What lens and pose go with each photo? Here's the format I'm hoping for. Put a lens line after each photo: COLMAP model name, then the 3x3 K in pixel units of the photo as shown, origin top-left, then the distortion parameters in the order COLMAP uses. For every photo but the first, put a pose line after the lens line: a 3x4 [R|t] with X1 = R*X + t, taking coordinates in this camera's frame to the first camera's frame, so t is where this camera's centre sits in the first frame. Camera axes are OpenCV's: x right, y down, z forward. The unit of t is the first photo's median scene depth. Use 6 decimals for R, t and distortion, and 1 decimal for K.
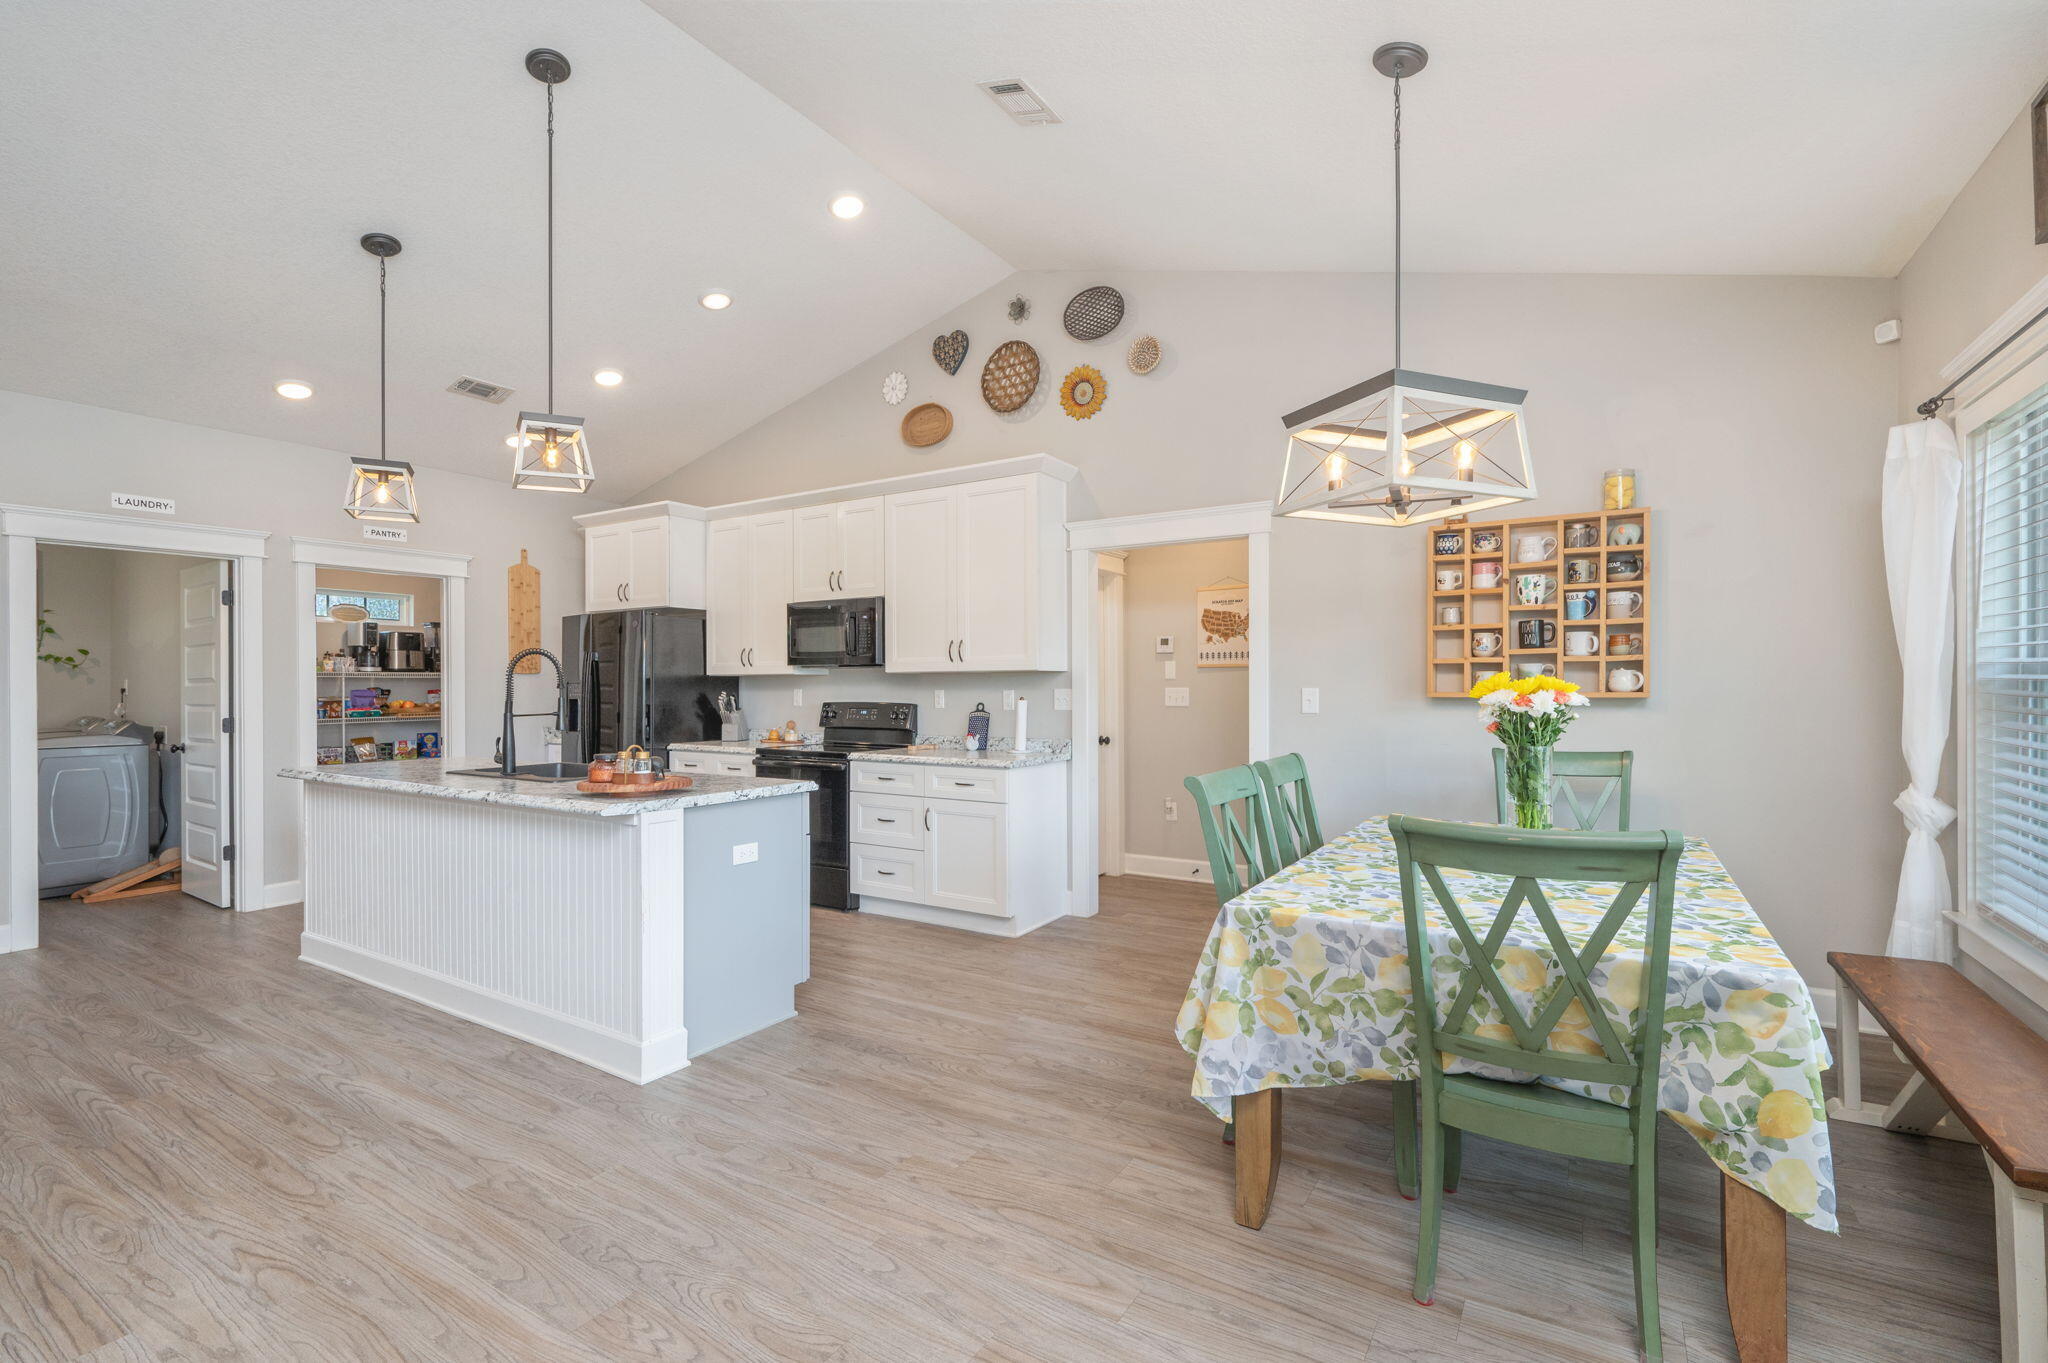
lens RADIAL K [[905.5, 0, 1018.9], [0, 905.5, 677.9], [0, 0, 1]] dist [-0.000772, -0.000091]
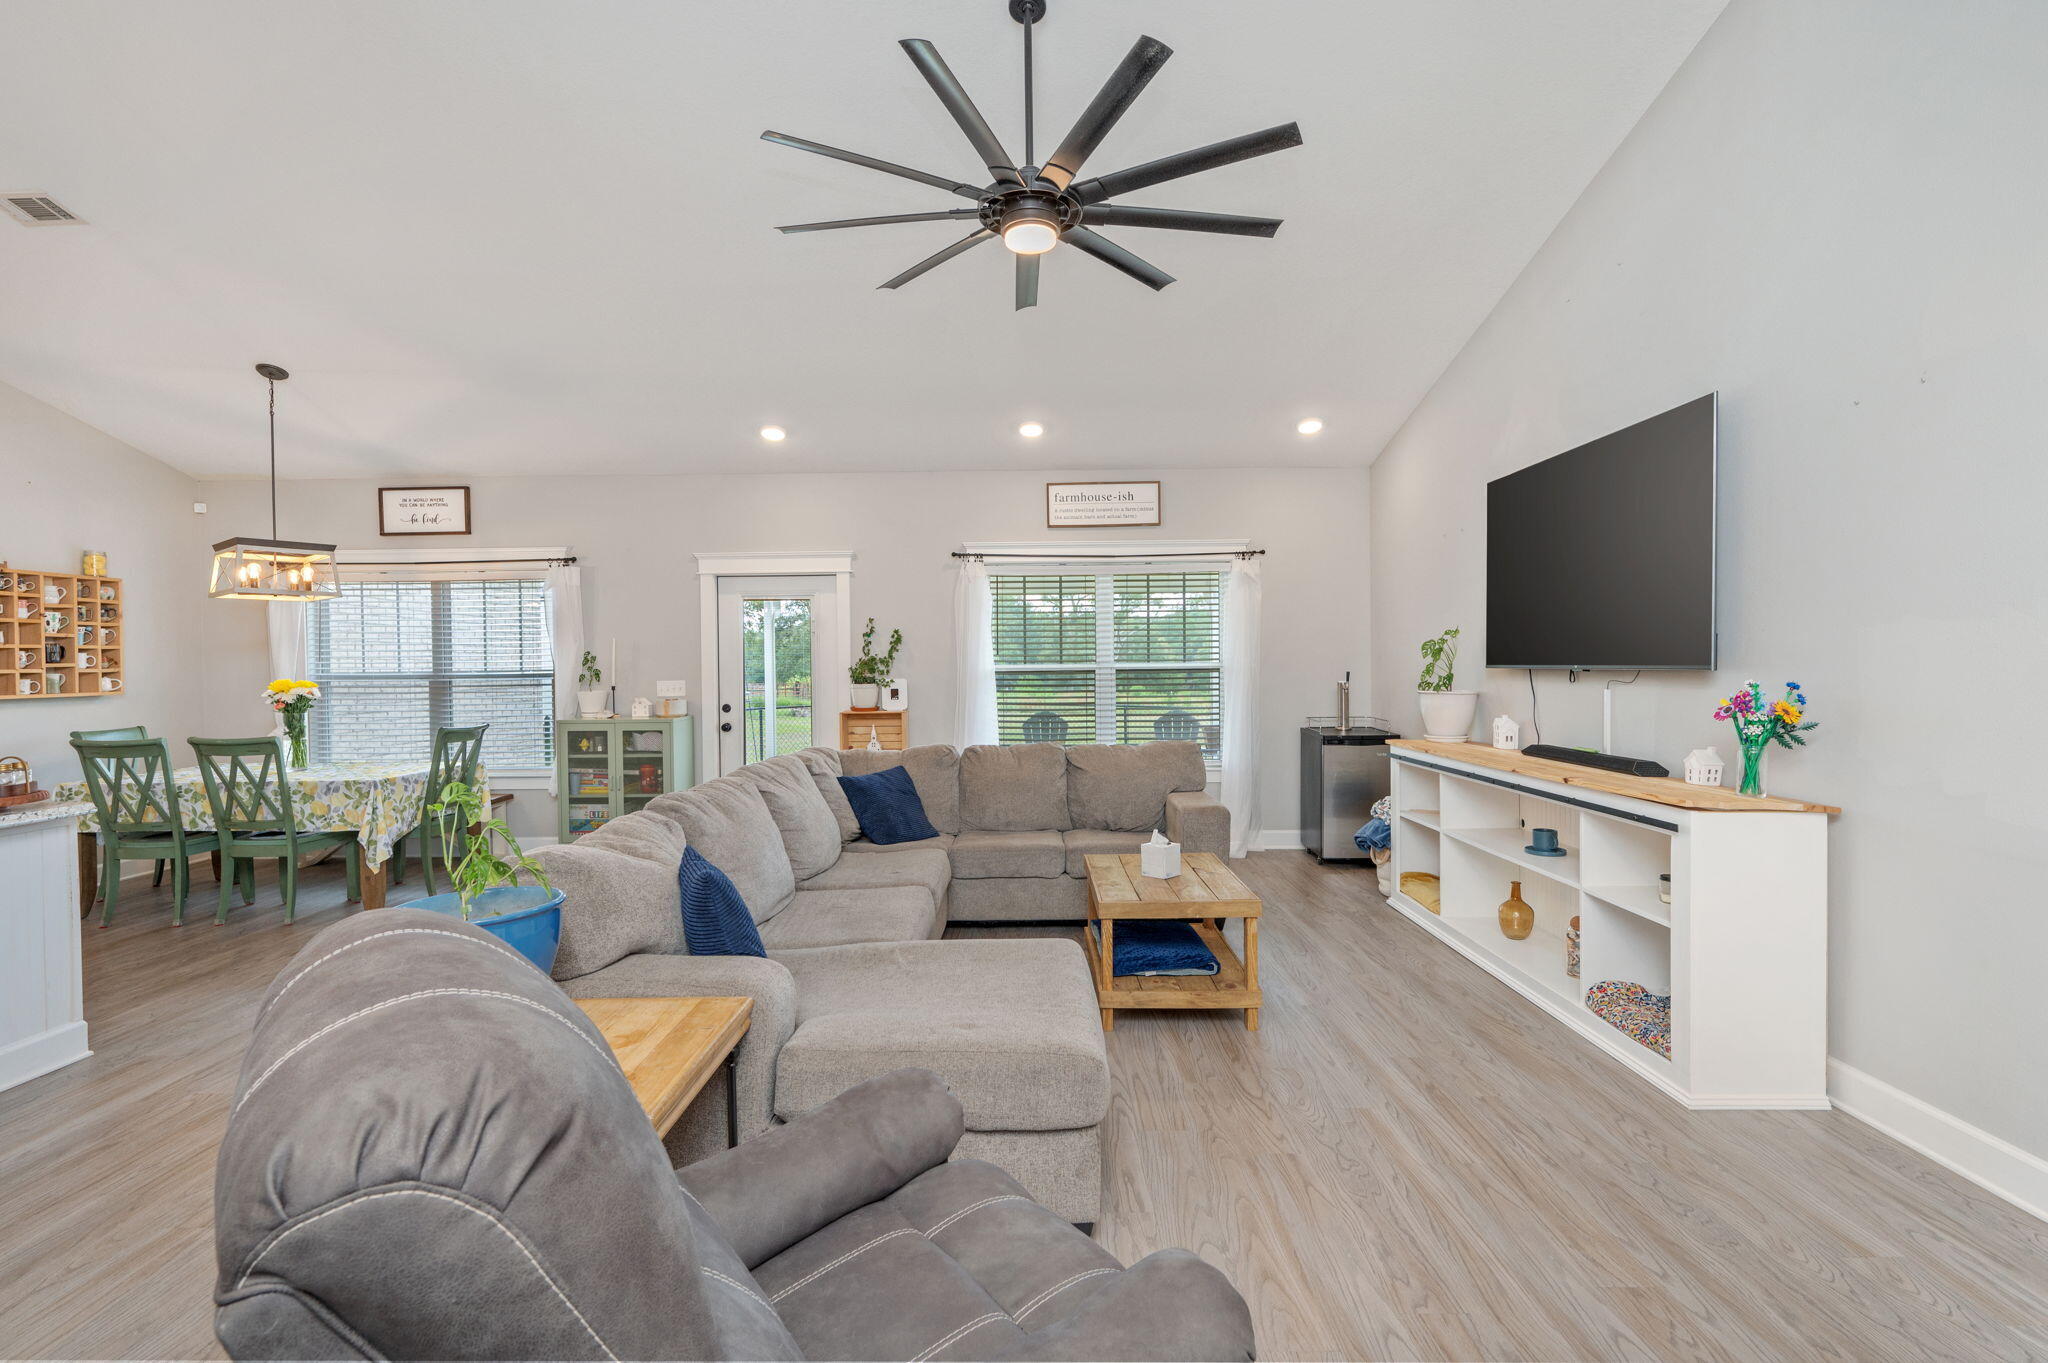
lens RADIAL K [[962.0, 0, 1023.2], [0, 962.0, 678.7], [0, 0, 1]] dist [0.000879, -0.000072]
pose [[-0.523989, -0.004242, 0.851714, -1.675046], [0.007242, 0.999929, 0.009436, -0.012201], [-0.851694, 0.011113, -0.523922, 0.531283]]
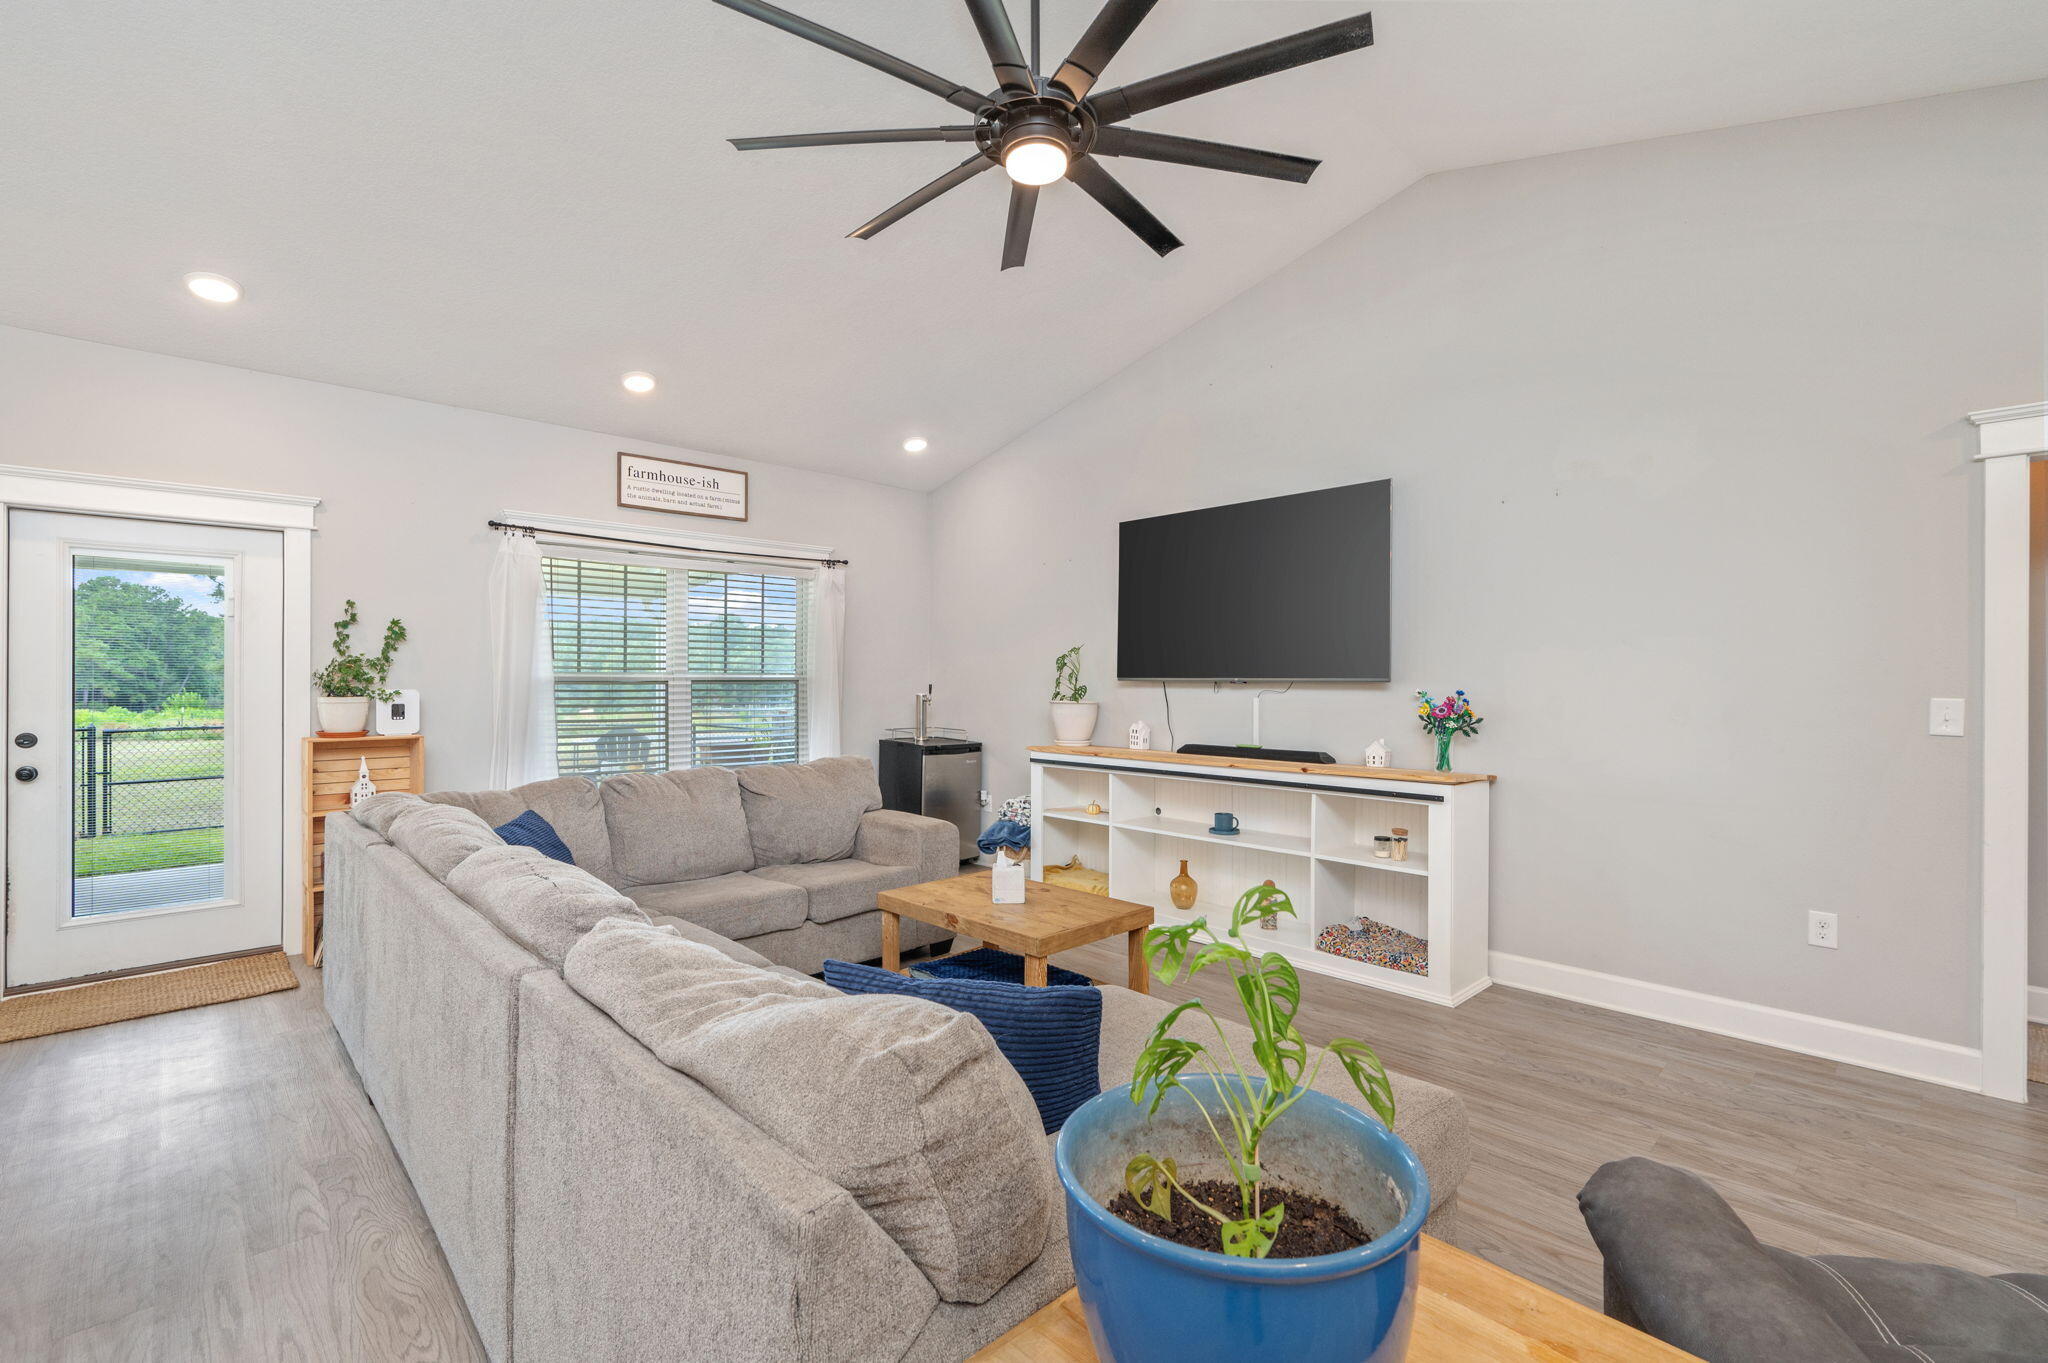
lens RADIAL K [[905.5, 0, 1018.9], [0, 905.5, 677.9], [0, 0, 1]] dist [-0.000772, -0.000091]
pose [[-0.967912, 0.001909, 0.251282, -1.053502], [-0.000159, 0.999966, -0.008209, -0.001867], [-0.251289, -0.007985, -0.967879, 0.751100]]
